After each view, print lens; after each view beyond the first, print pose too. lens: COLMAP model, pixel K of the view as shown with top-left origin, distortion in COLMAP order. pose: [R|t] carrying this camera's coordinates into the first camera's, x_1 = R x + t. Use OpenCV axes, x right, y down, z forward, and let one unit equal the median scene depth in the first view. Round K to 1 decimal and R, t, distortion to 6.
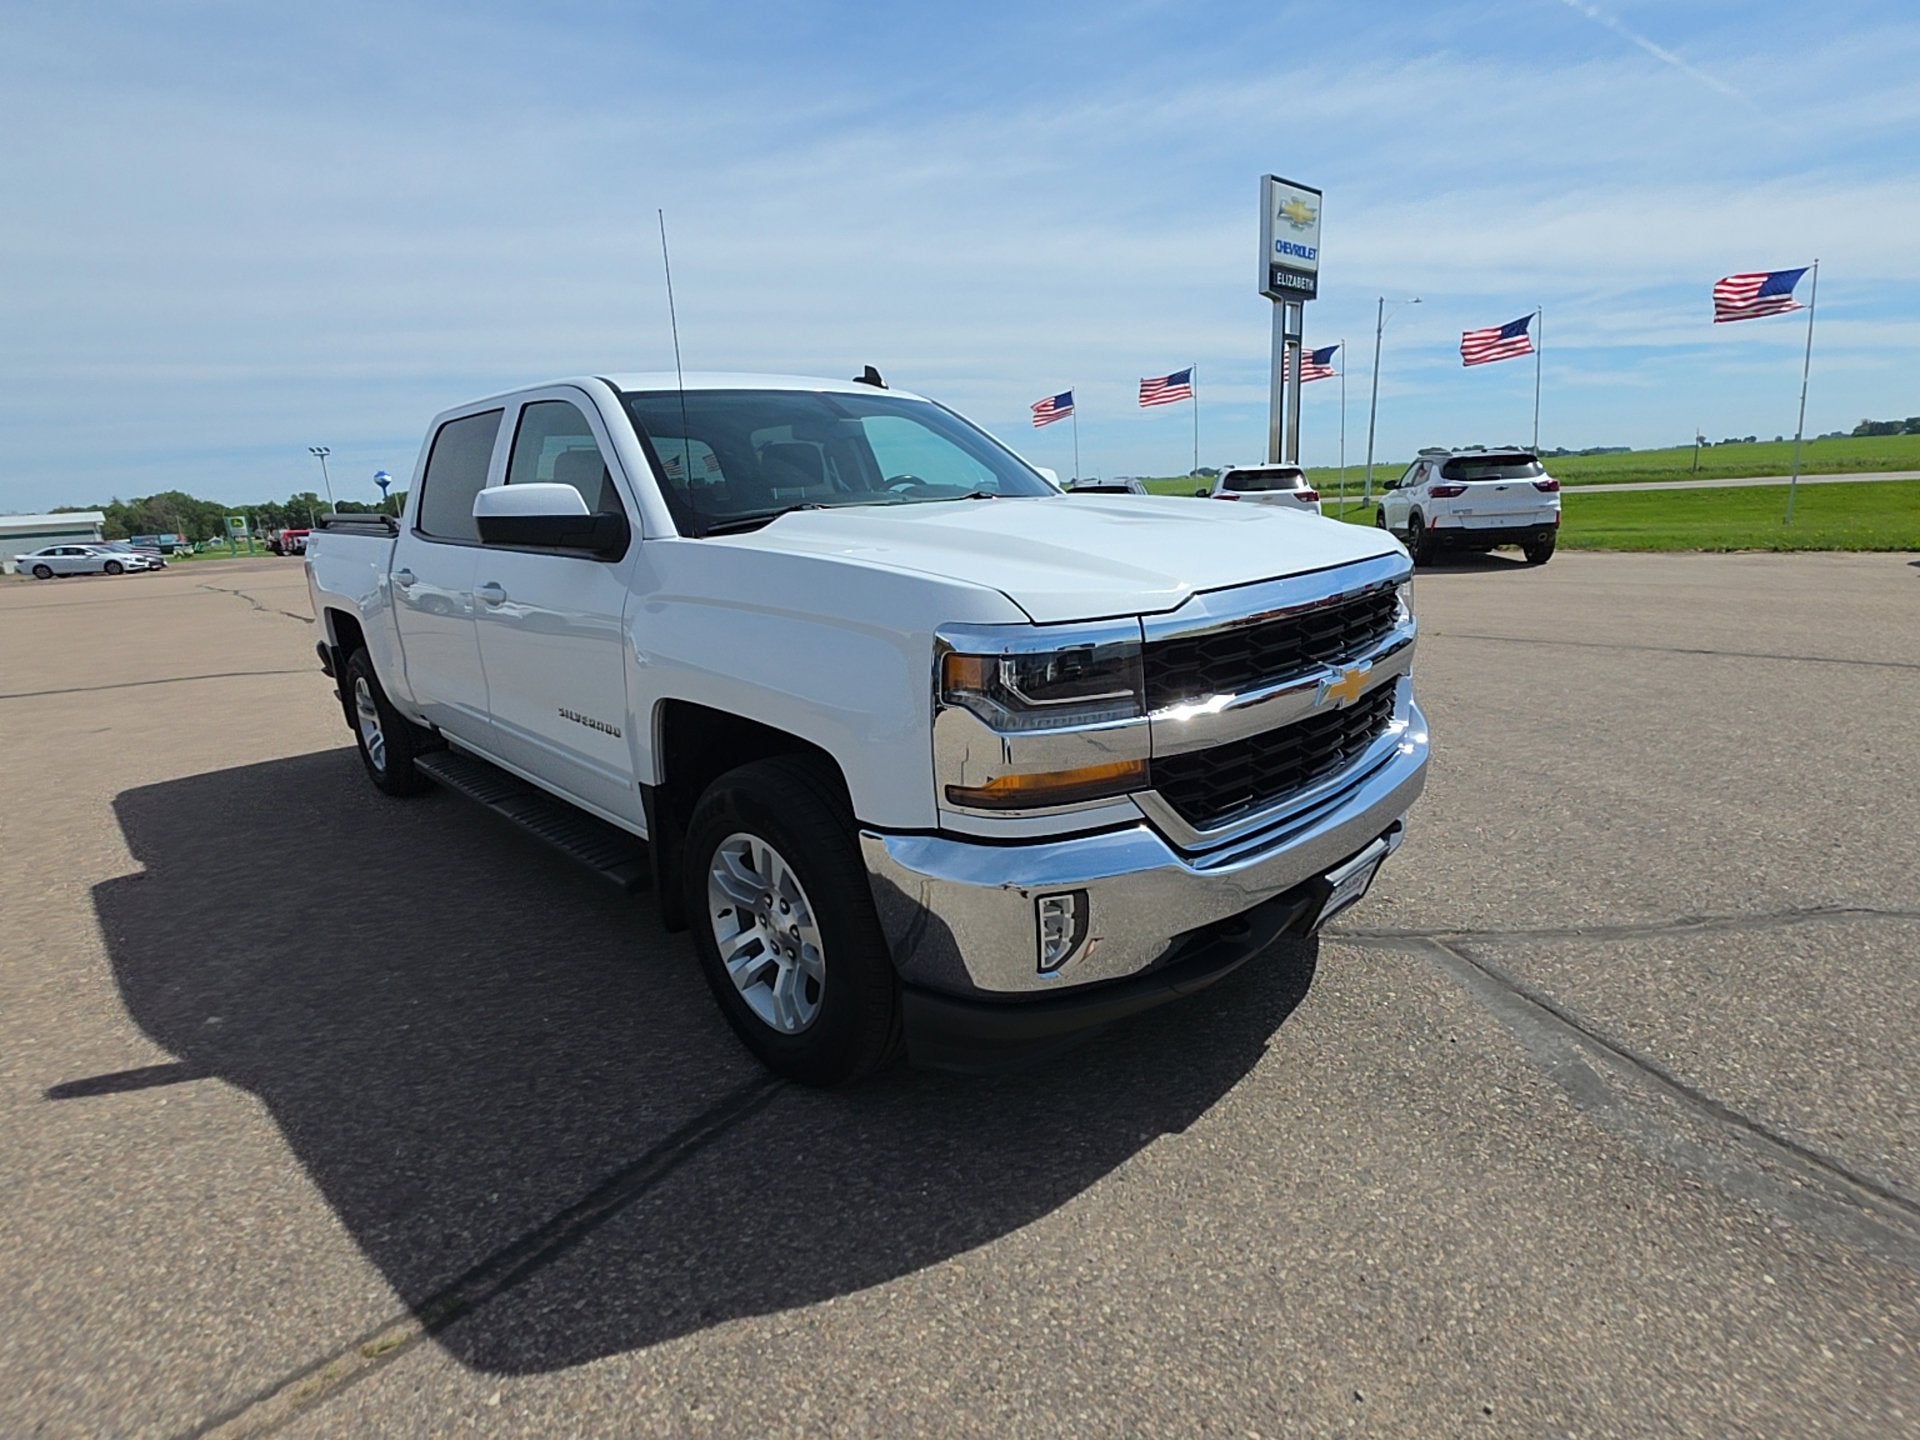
lens RADIAL K [[942.4, 0, 952.0], [0, 942.4, 729.7], [0, 0, 1]] dist [0.002989, -0.002045]
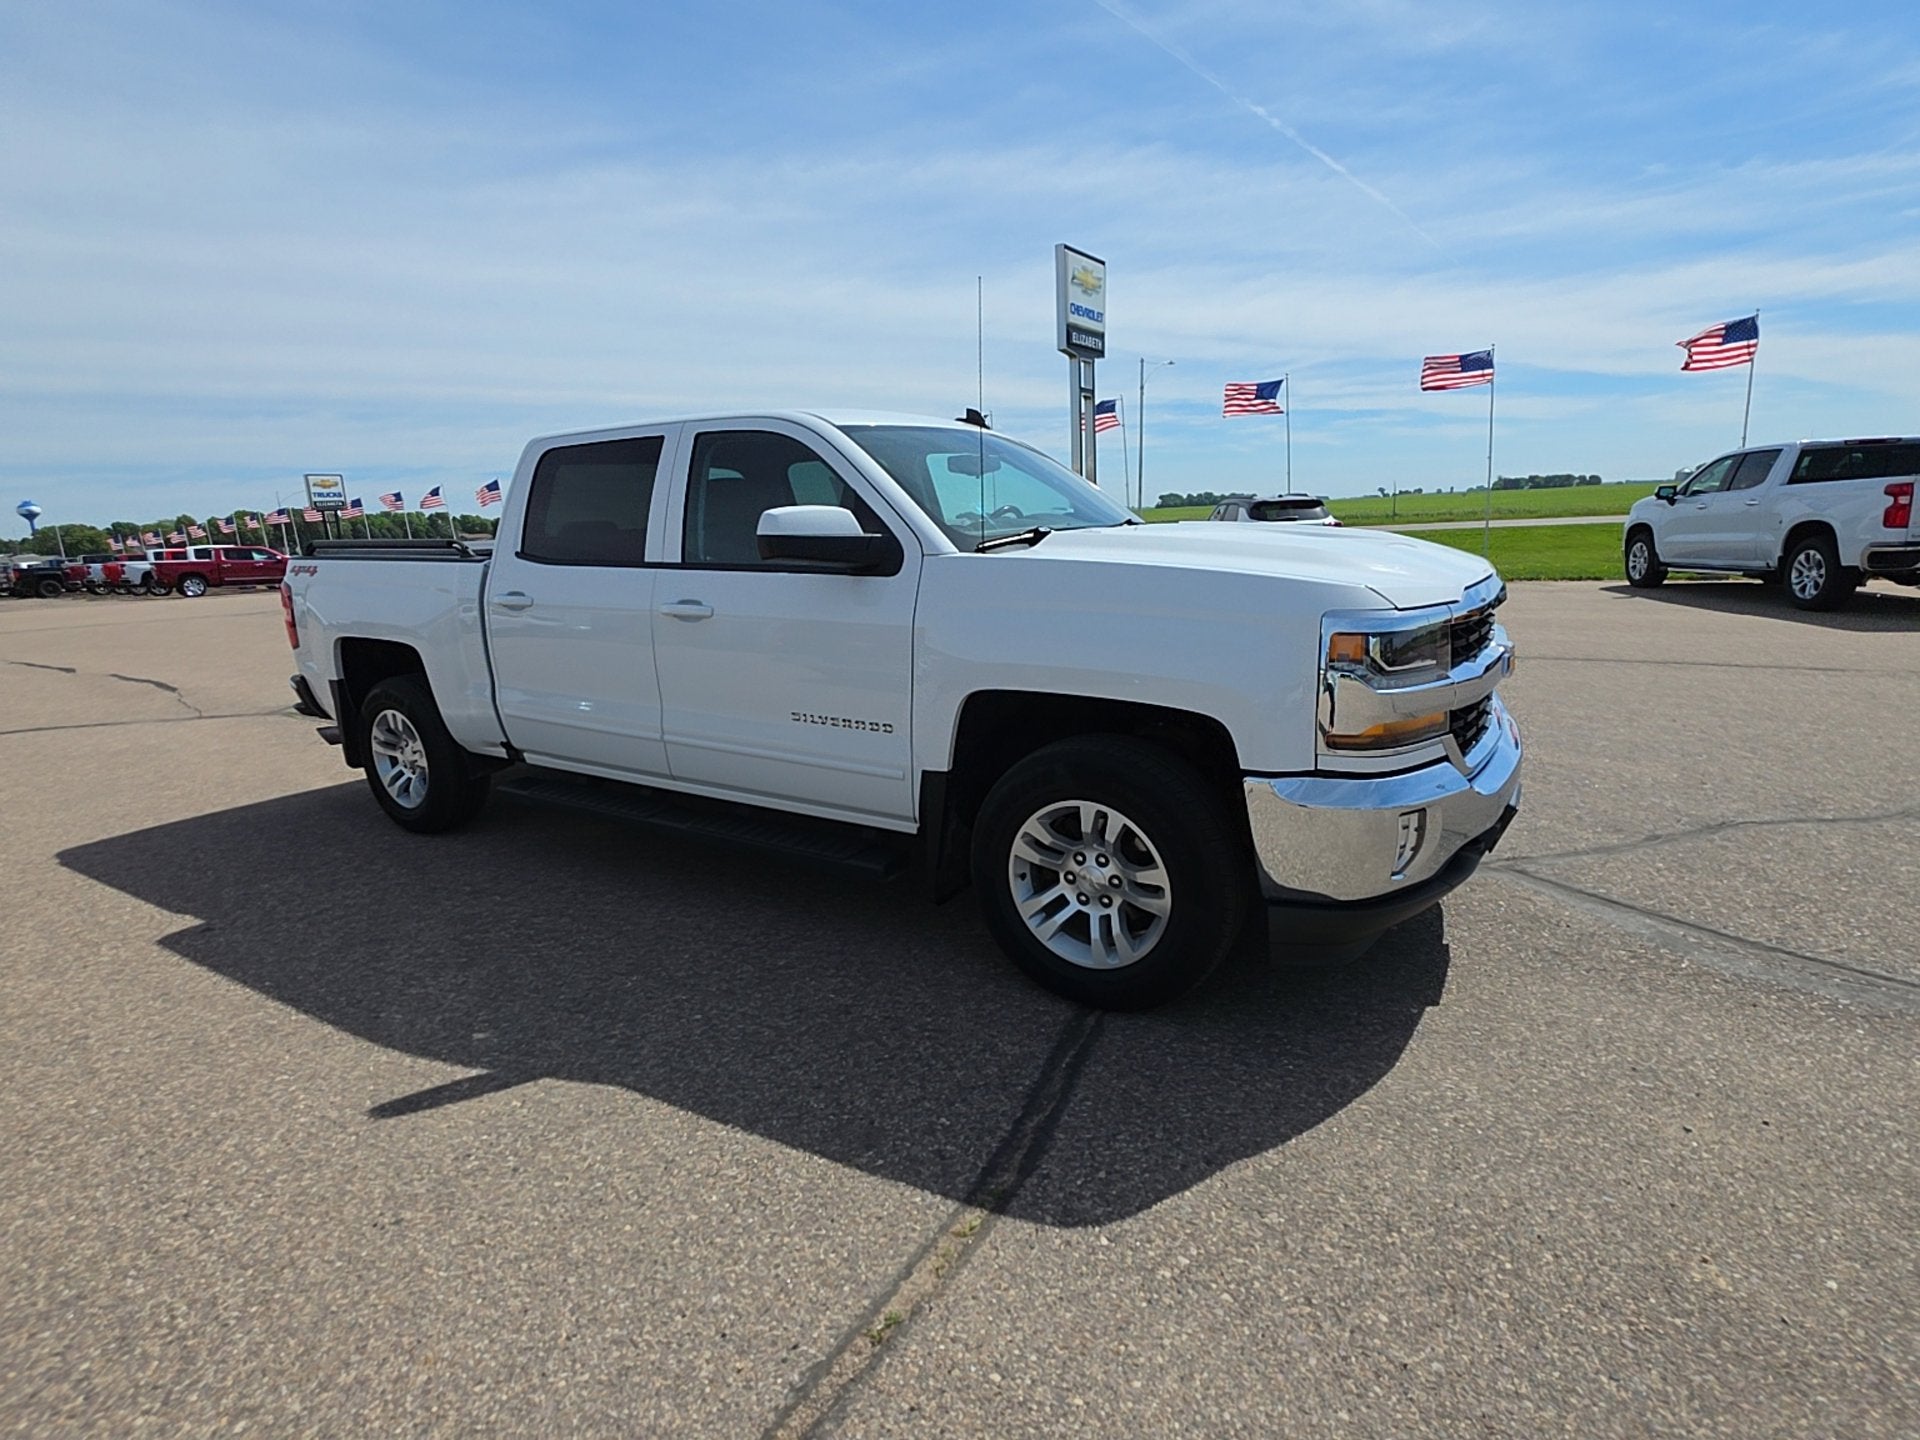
lens RADIAL K [[942.4, 0, 952.5], [0, 942.4, 729.5], [0, 0, 1]] dist [0.002989, -0.002045]
pose [[0.972405, -0.041478, 0.229584, -0.321400], [0.050600, 0.998141, -0.033986, 0.027702], [-0.227747, 0.044665, 0.972695, -0.059975]]
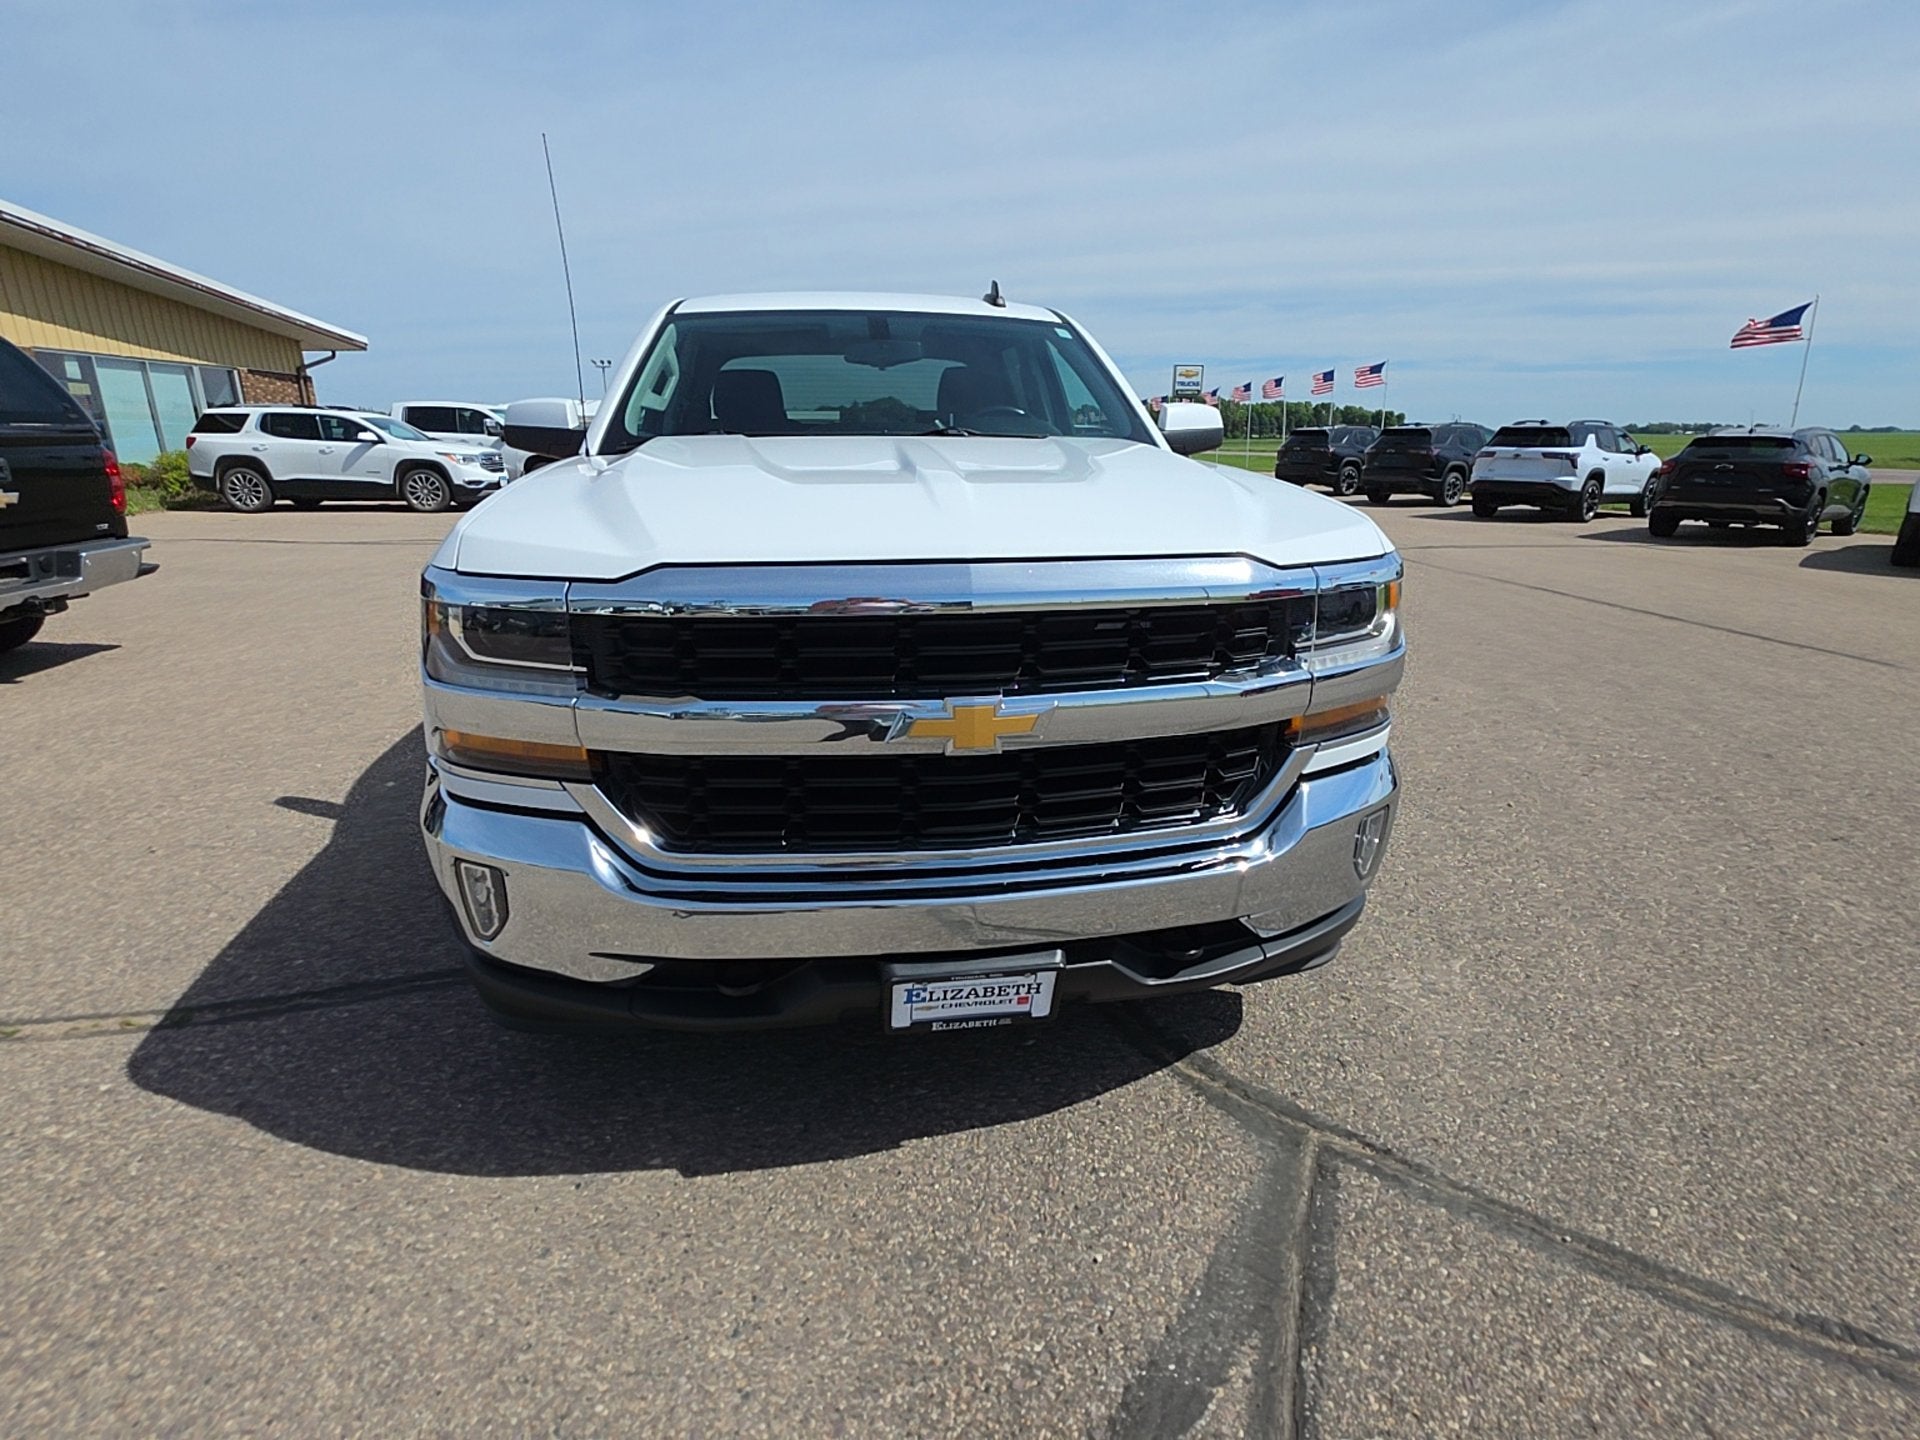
lens RADIAL K [[942.4, 0, 948.4], [0, 942.4, 725.0], [0, 0, 1]] dist [0.002989, -0.002045]
pose [[0.813397, 0.224991, -0.536436, 0.381865], [-0.187011, 0.974360, 0.125100, -0.065145], [0.550828, -0.001437, 0.834617, 0.187008]]
